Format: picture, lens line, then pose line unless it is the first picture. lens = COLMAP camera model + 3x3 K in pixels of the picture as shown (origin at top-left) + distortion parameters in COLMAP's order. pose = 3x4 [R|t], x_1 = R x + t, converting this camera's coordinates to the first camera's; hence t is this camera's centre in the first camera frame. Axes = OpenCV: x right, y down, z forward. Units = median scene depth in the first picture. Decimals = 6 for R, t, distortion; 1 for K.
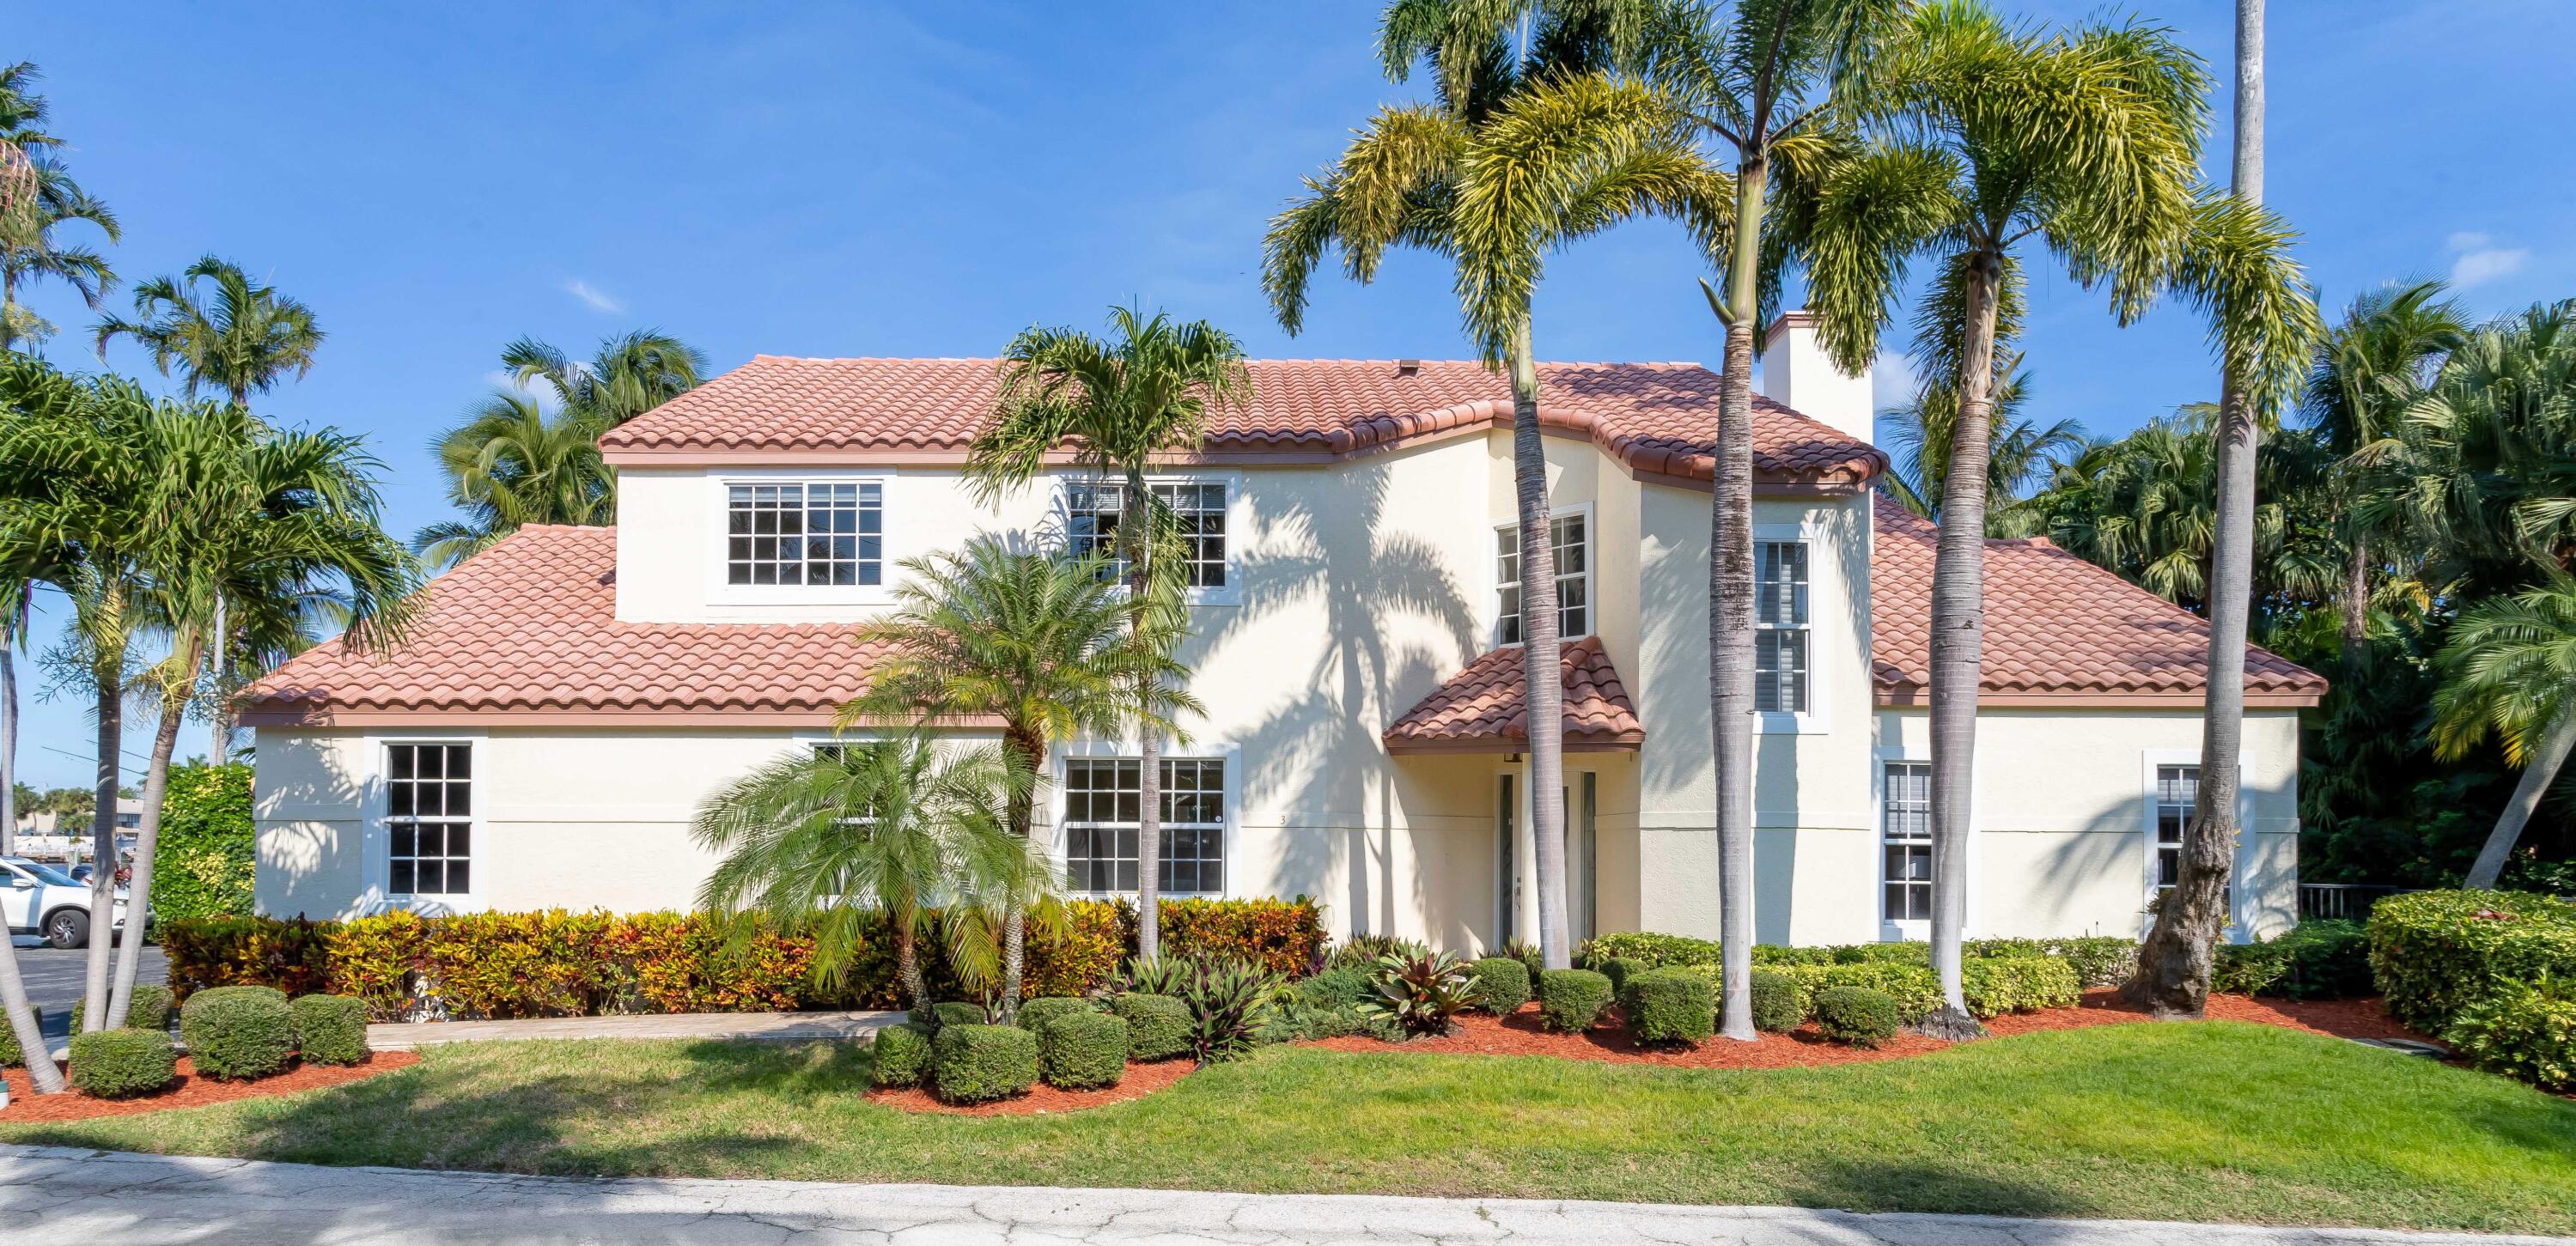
lens RADIAL K [[1318.1, 0, 1288.0], [0, 1318.1, 660.1], [0, 0, 1]] dist [0.000034, -0.000008]
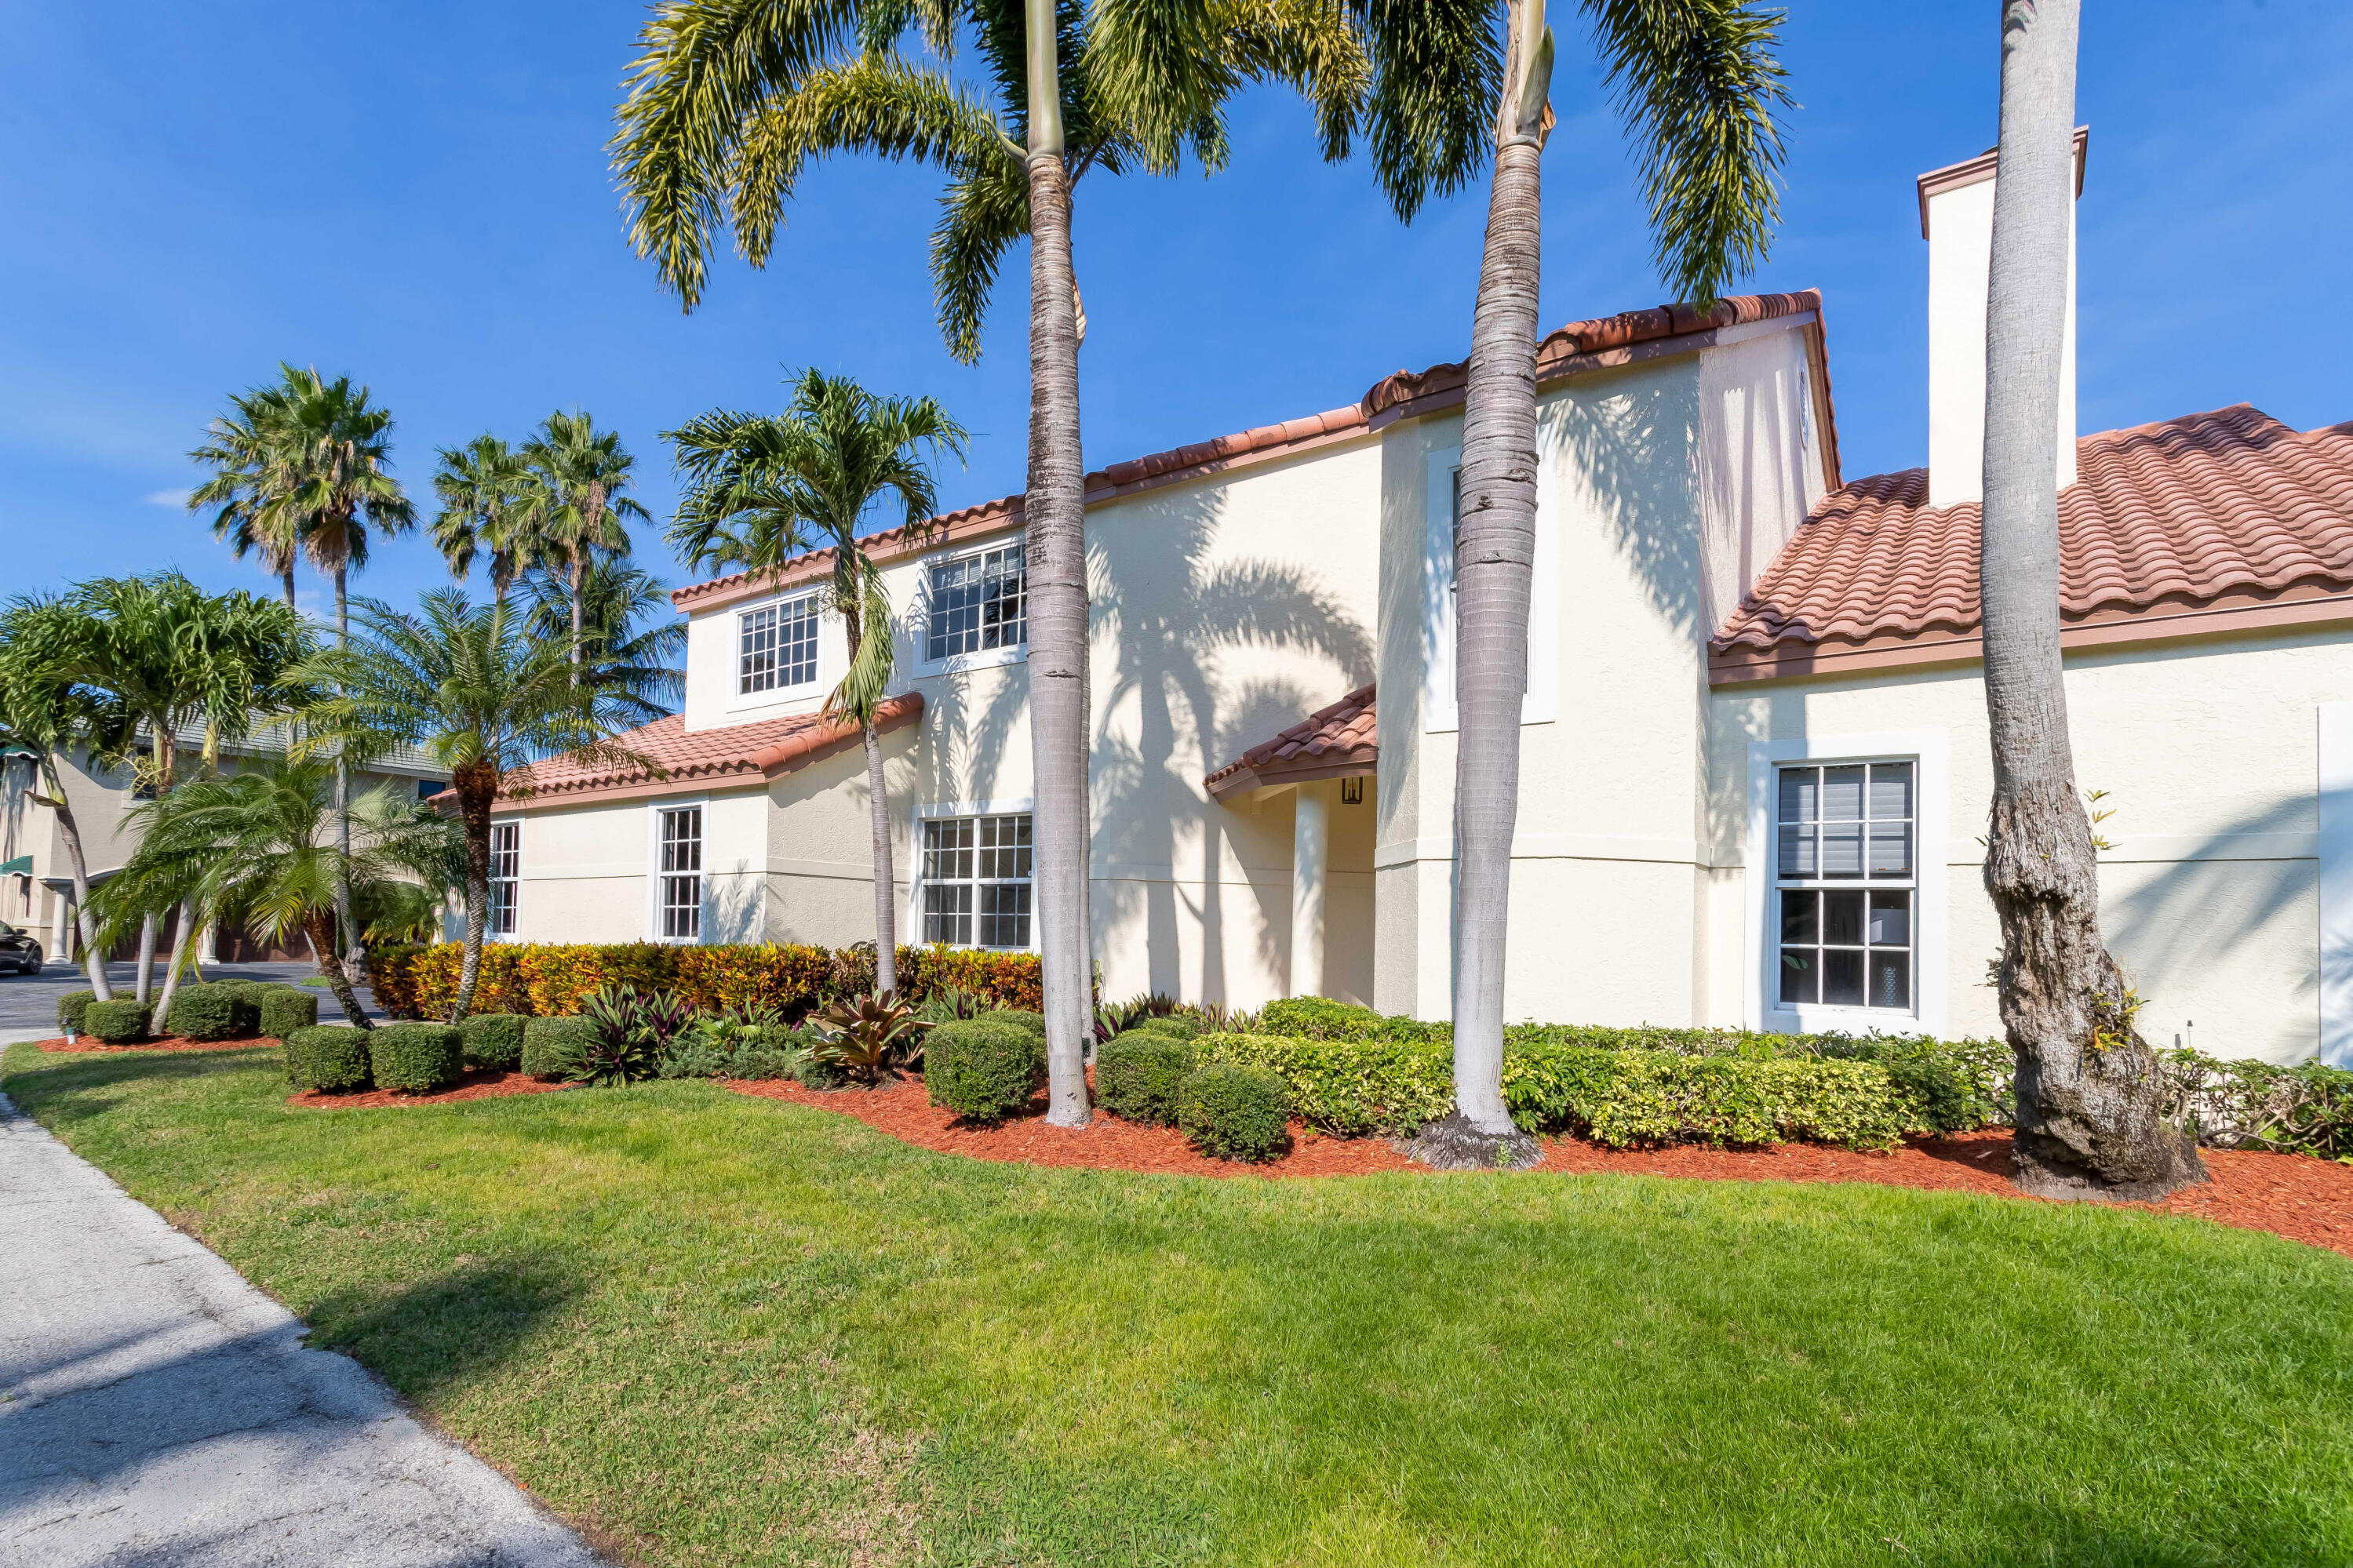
lens RADIAL K [[1129.4, 0, 1168.8], [0, 1129.4, 787.1], [0, 0, 1]] dist [0.010675, 0.001028]
pose [[0.823272, -0.065282, -0.563880, 0.517669], [0.060702, 0.997794, -0.026892, 0.084715], [0.564392, -0.012089, 0.825419, 0.356223]]
